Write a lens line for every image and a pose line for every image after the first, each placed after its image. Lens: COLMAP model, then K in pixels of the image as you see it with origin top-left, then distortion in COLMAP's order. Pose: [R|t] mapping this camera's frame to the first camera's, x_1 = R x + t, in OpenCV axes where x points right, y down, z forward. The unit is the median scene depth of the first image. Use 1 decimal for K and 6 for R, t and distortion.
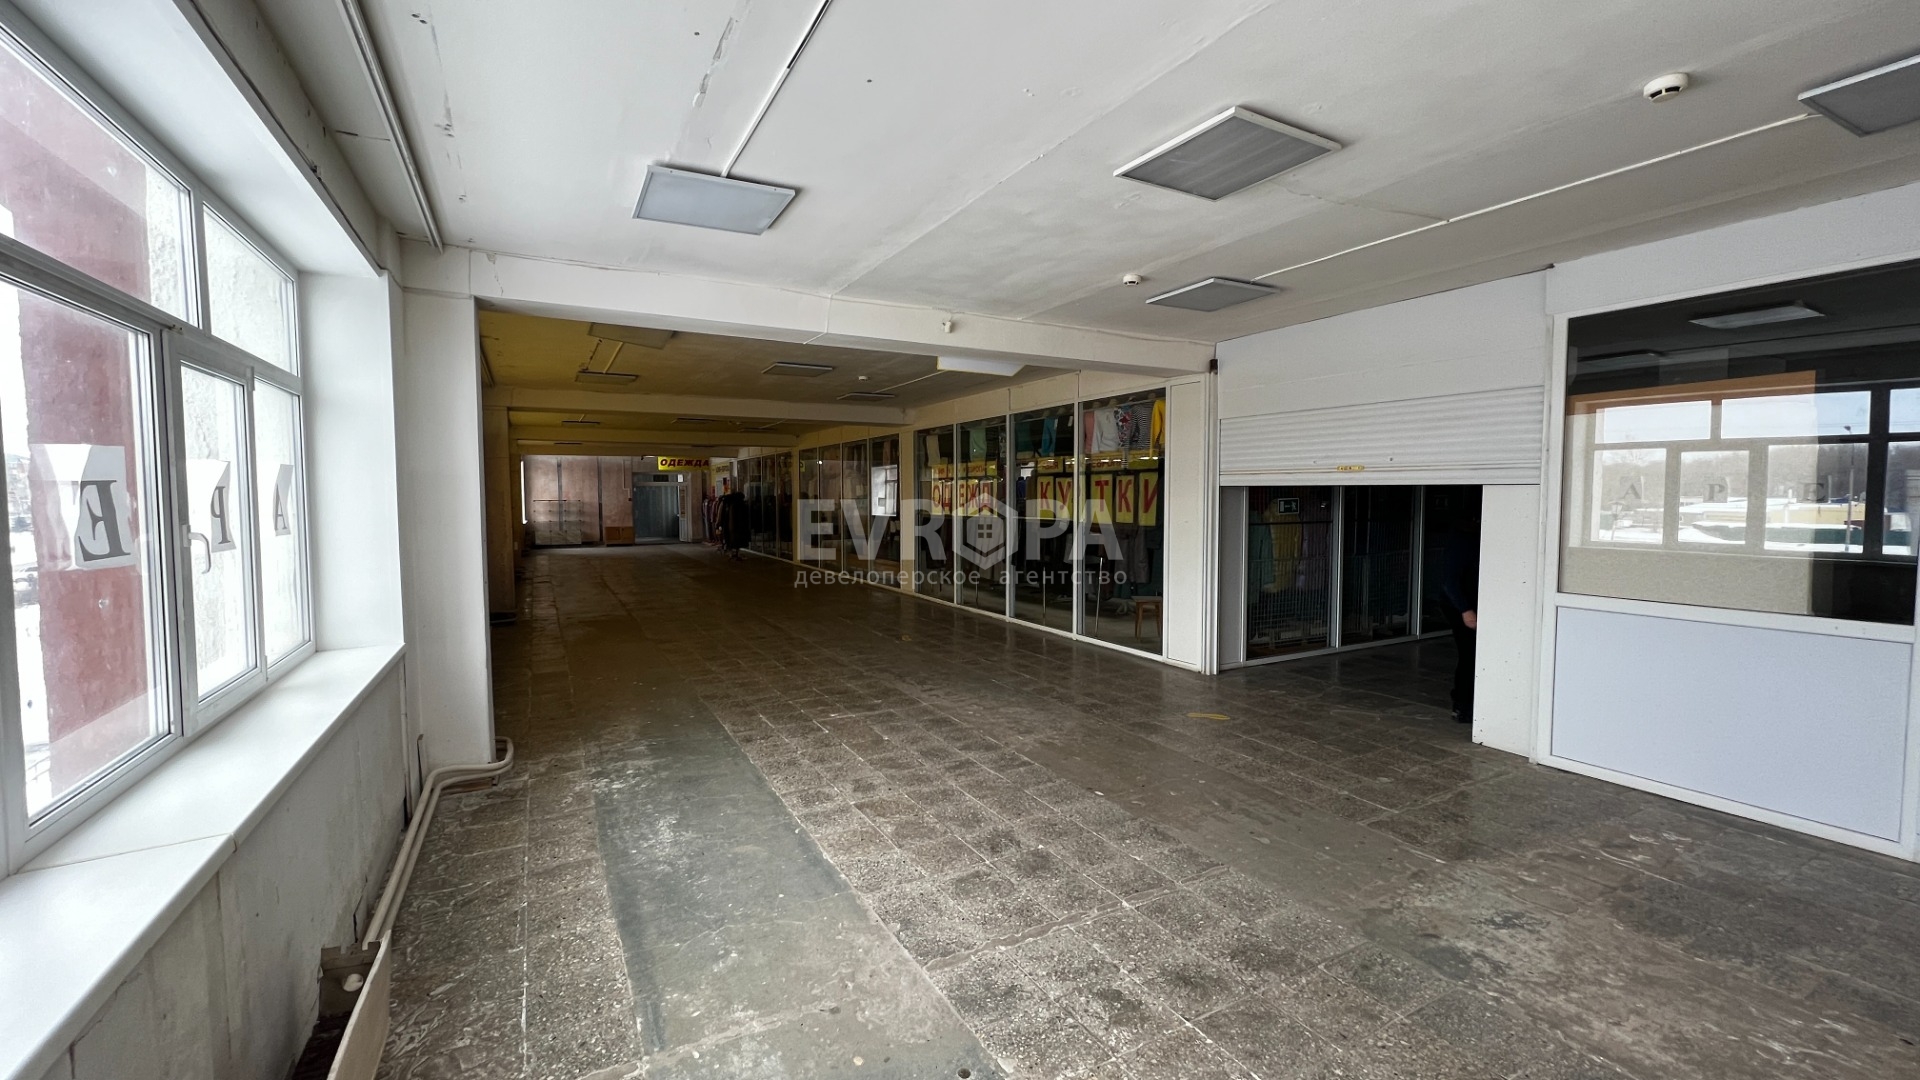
lens RADIAL K [[766.5, 0, 954.4], [0, 766.5, 538.6], [0, 0, 1]] dist [-0.001146, -0.000100]
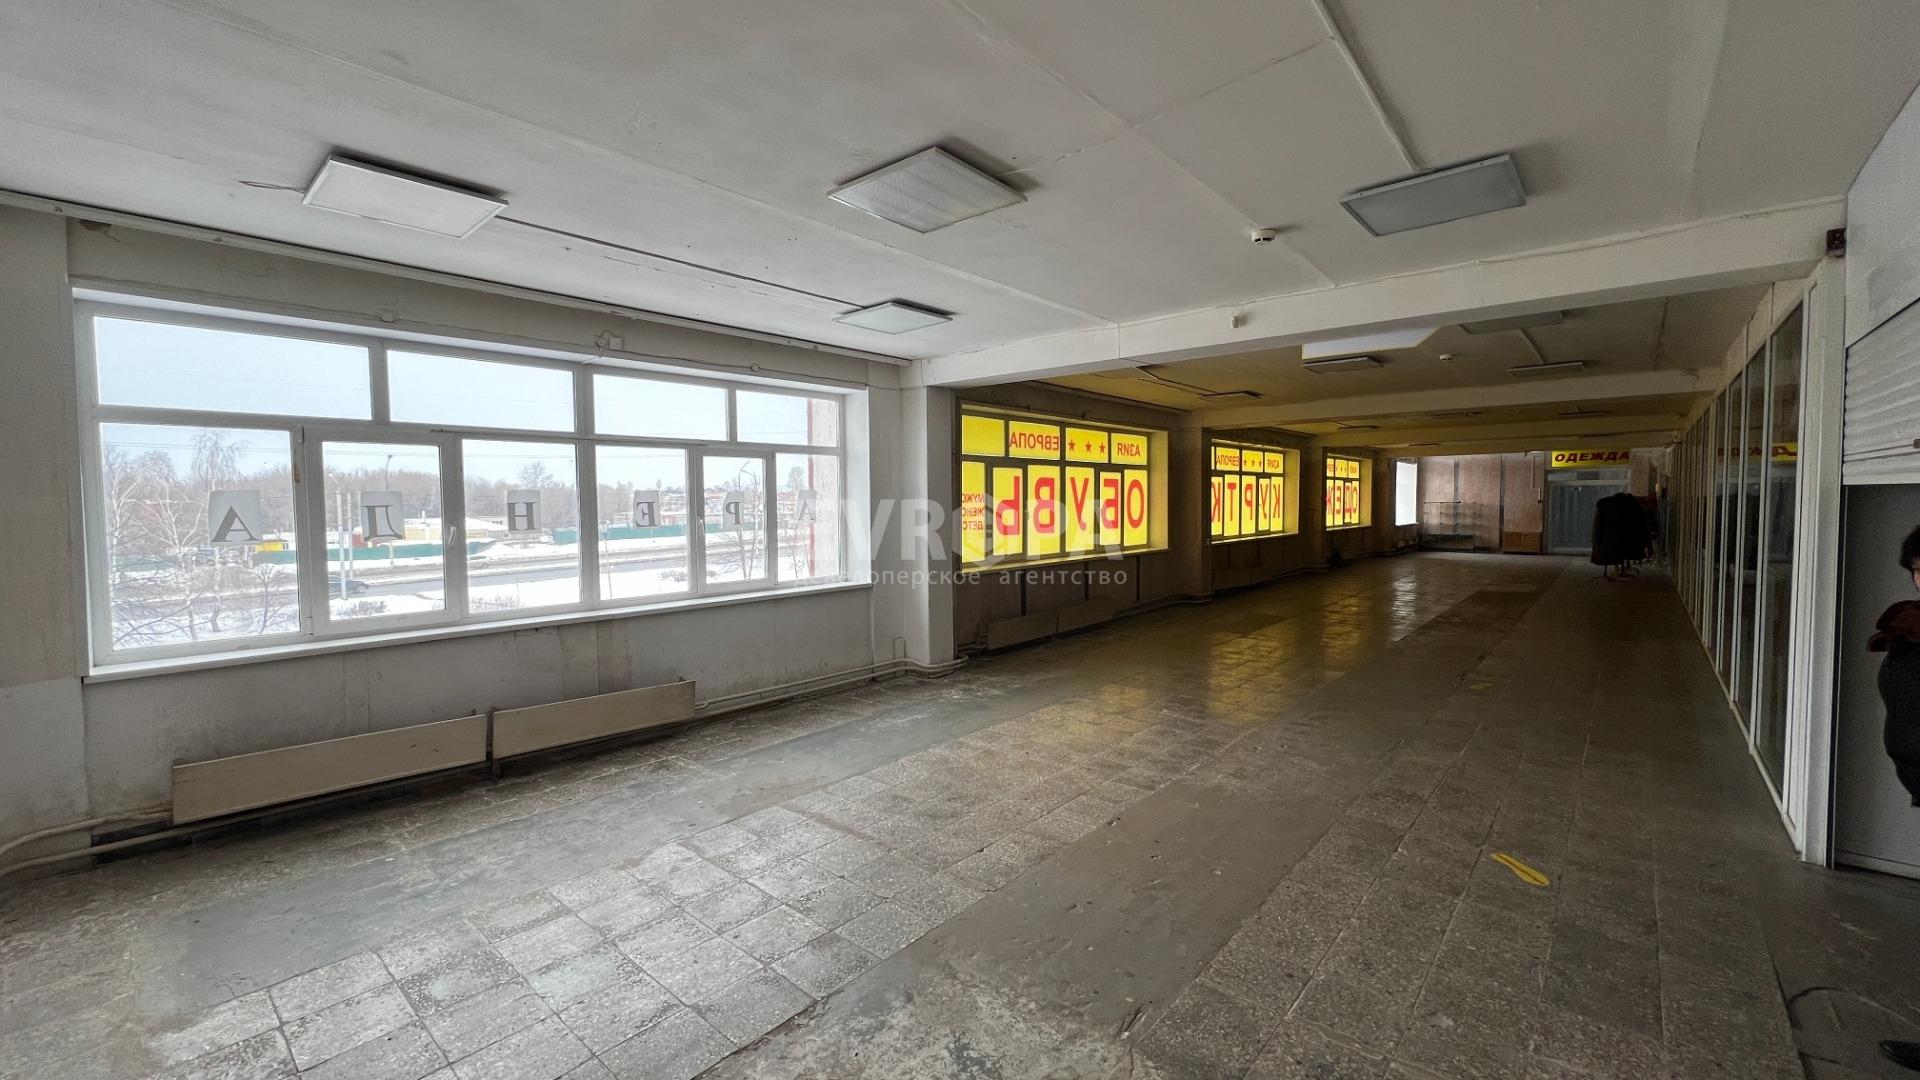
lens RADIAL K [[766.5, 0, 952.2], [0, 766.5, 533.9], [0, 0, 1]] dist [-0.001146, -0.000100]
pose [[0.340388, 0.042393, -0.939329, 0.847591], [-0.048098, 0.998460, 0.027633, -0.032991], [0.939054, 0.035774, 0.341903, 0.414465]]
